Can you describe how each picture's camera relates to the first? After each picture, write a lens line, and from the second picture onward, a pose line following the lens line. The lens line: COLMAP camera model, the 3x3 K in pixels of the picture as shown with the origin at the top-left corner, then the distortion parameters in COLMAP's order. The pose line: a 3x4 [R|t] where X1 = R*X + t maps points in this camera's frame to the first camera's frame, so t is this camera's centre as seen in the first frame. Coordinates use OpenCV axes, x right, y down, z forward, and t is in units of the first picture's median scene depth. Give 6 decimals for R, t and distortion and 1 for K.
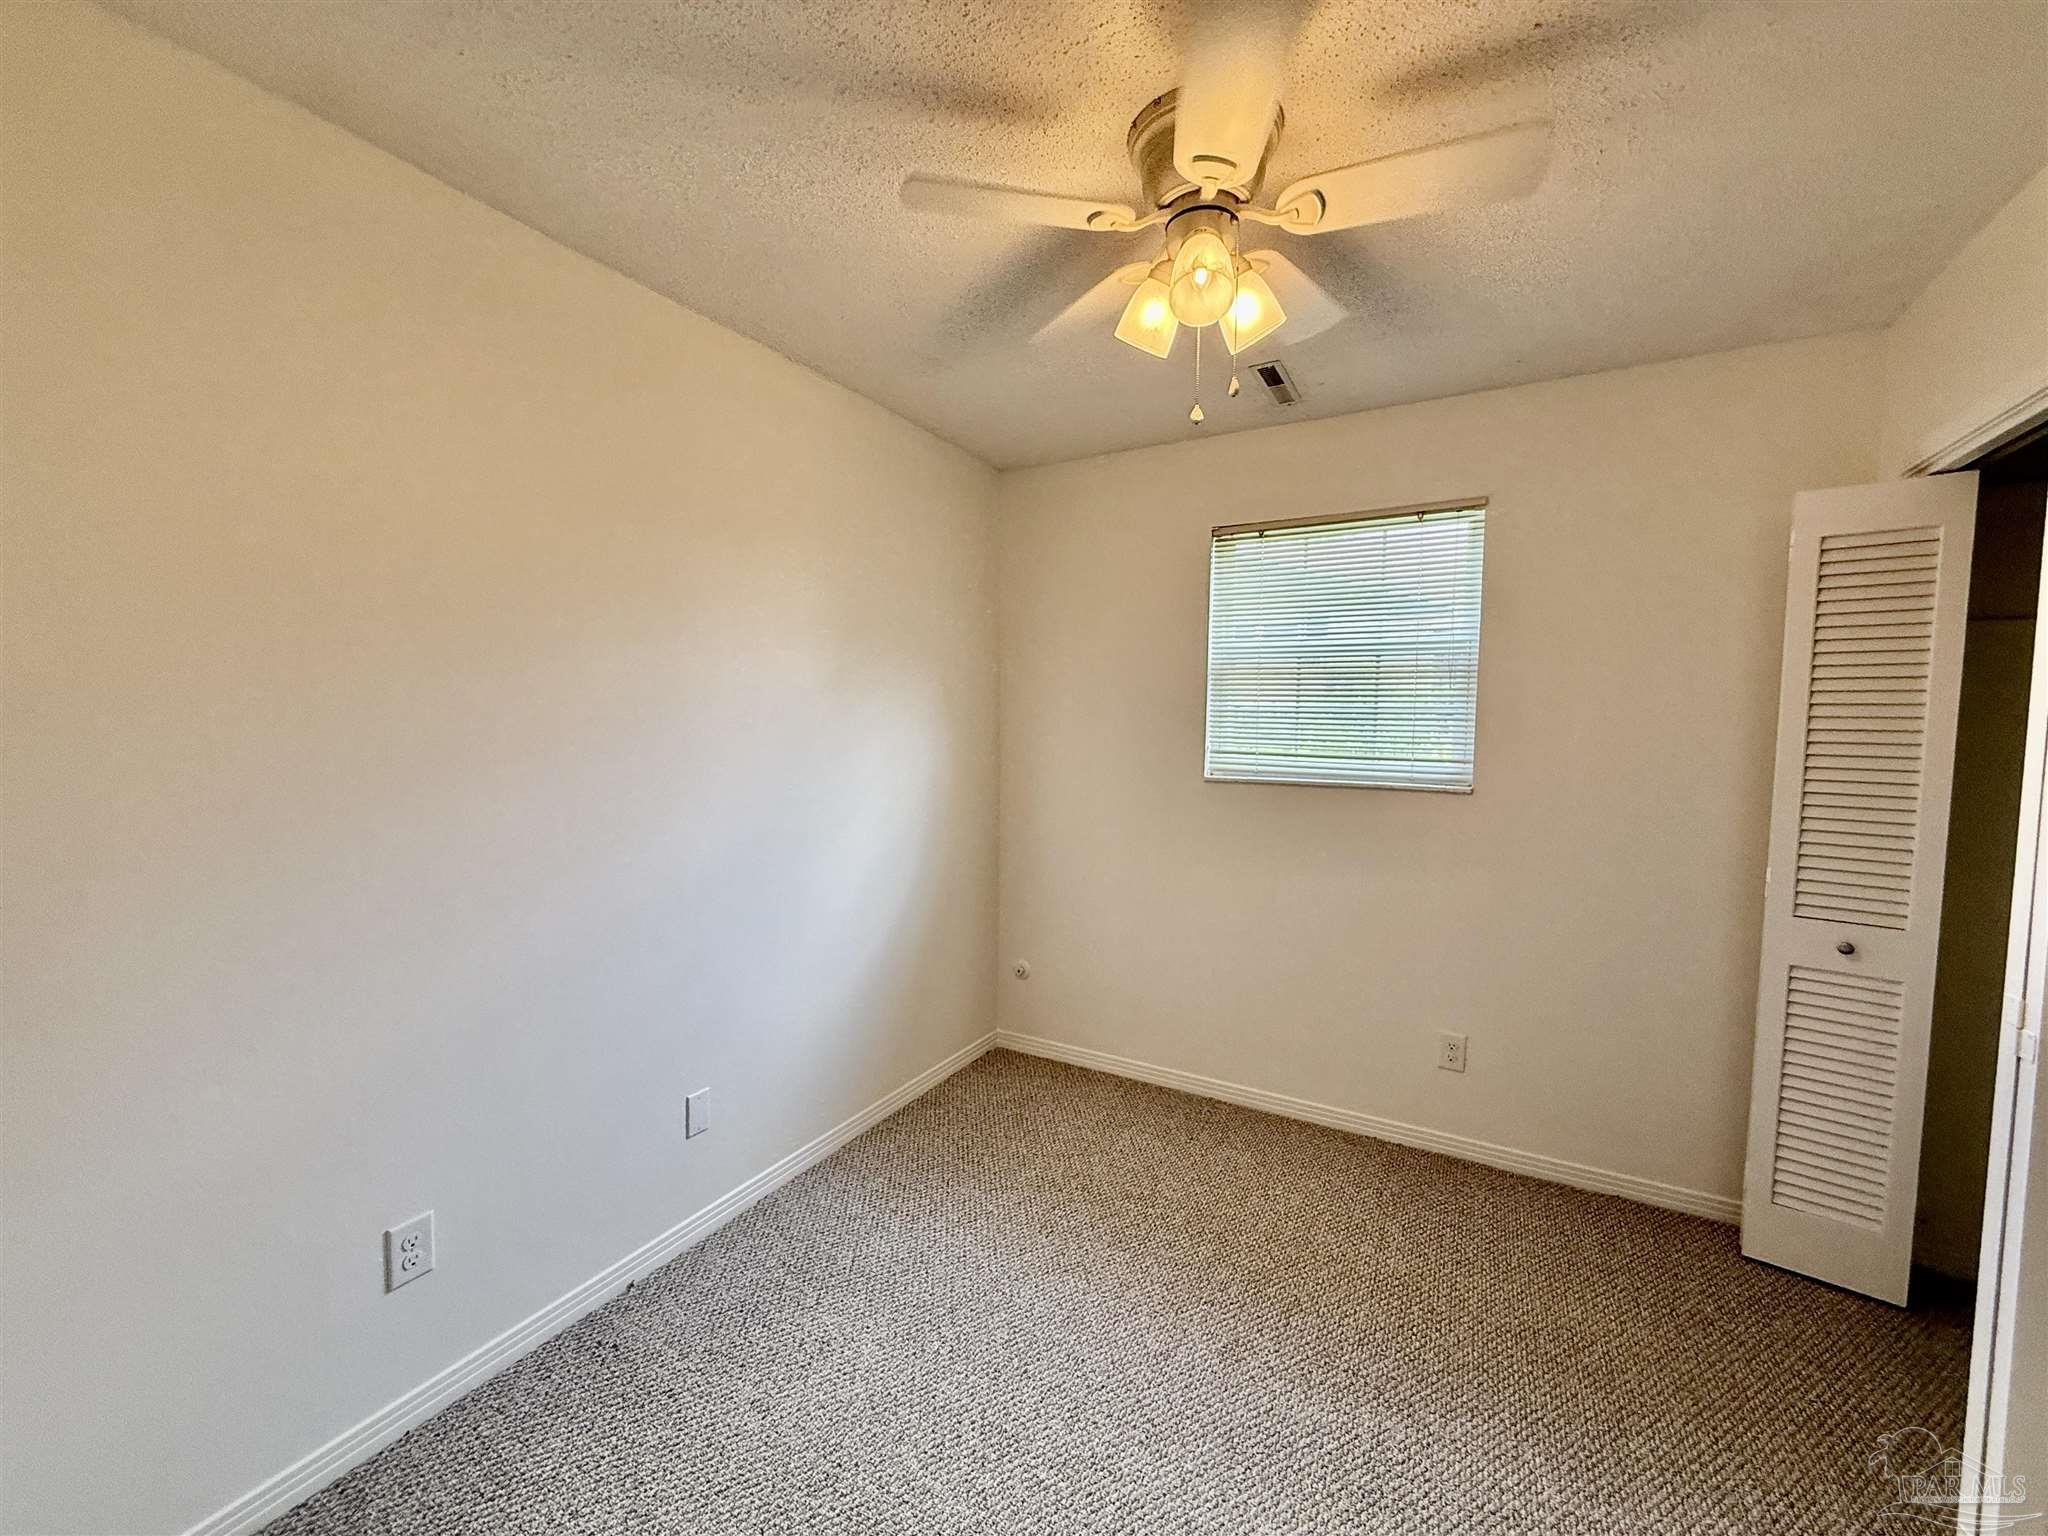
lens RADIAL K [[849.1, 0, 1024.0], [0, 849.1, 768.0], [0, 0, 1]] dist [-0.000233, 0.000013]
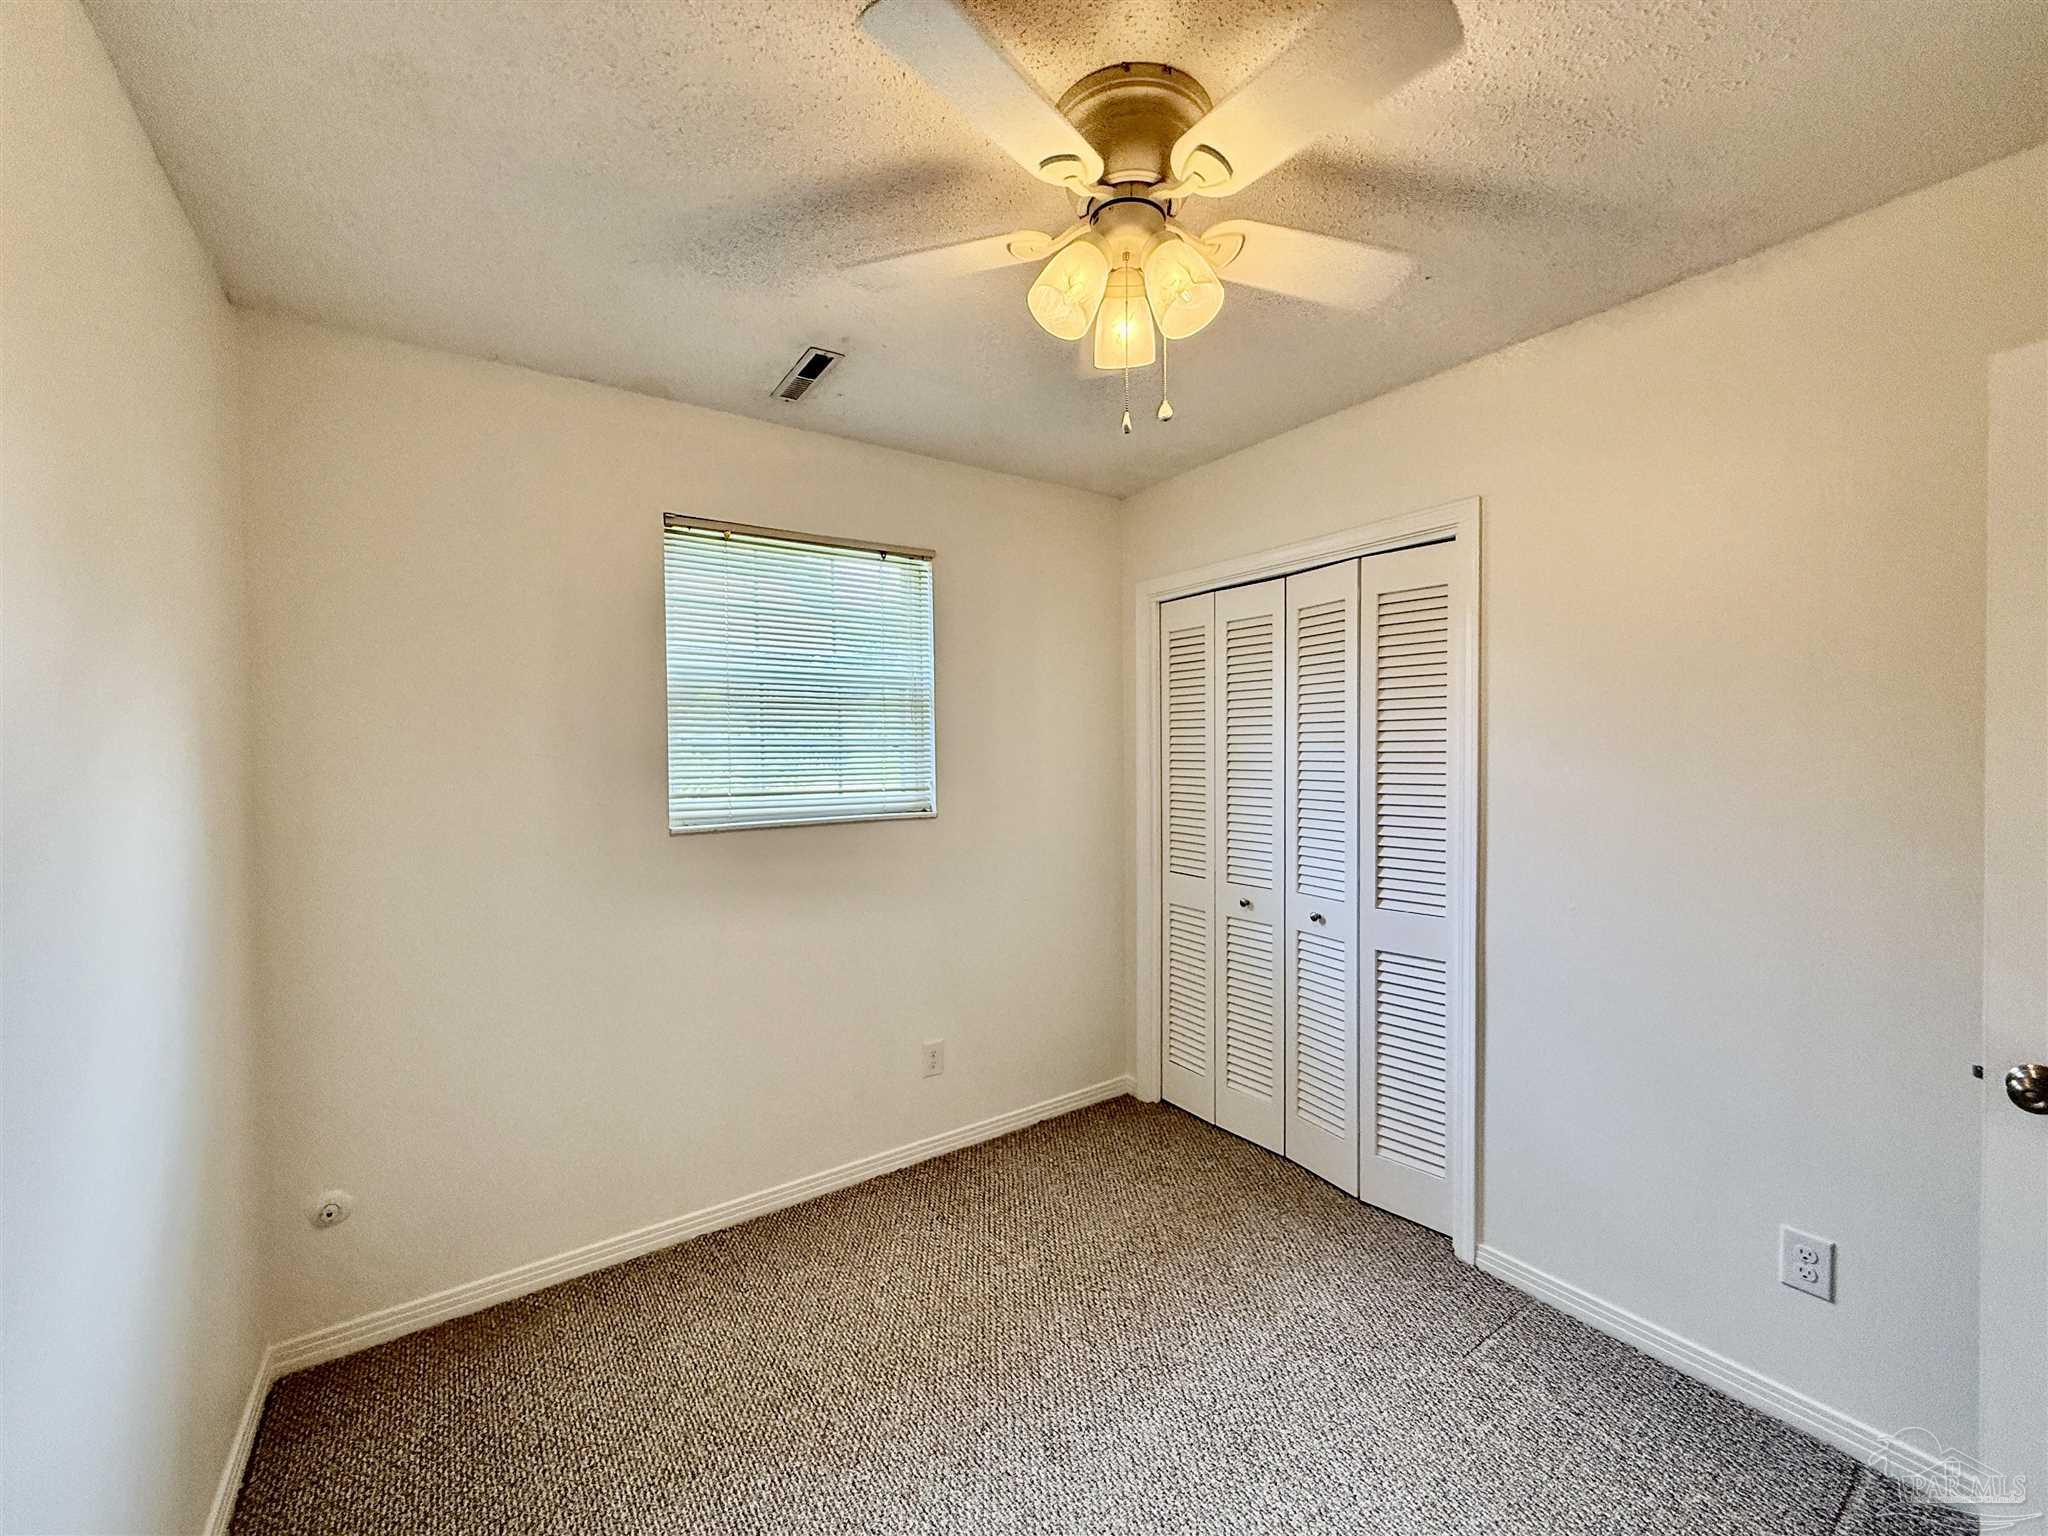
lens RADIAL K [[831.5, 0, 1024.0], [0, 831.5, 768.0], [0, 0, 1]] dist [0.013277, 0.000000]
pose [[0.413695, -0.036041, 0.909702, -0.370419], [0.068782, 0.997598, 0.008244, -0.031696], [-0.907813, 0.059160, 0.415180, 0.406752]]
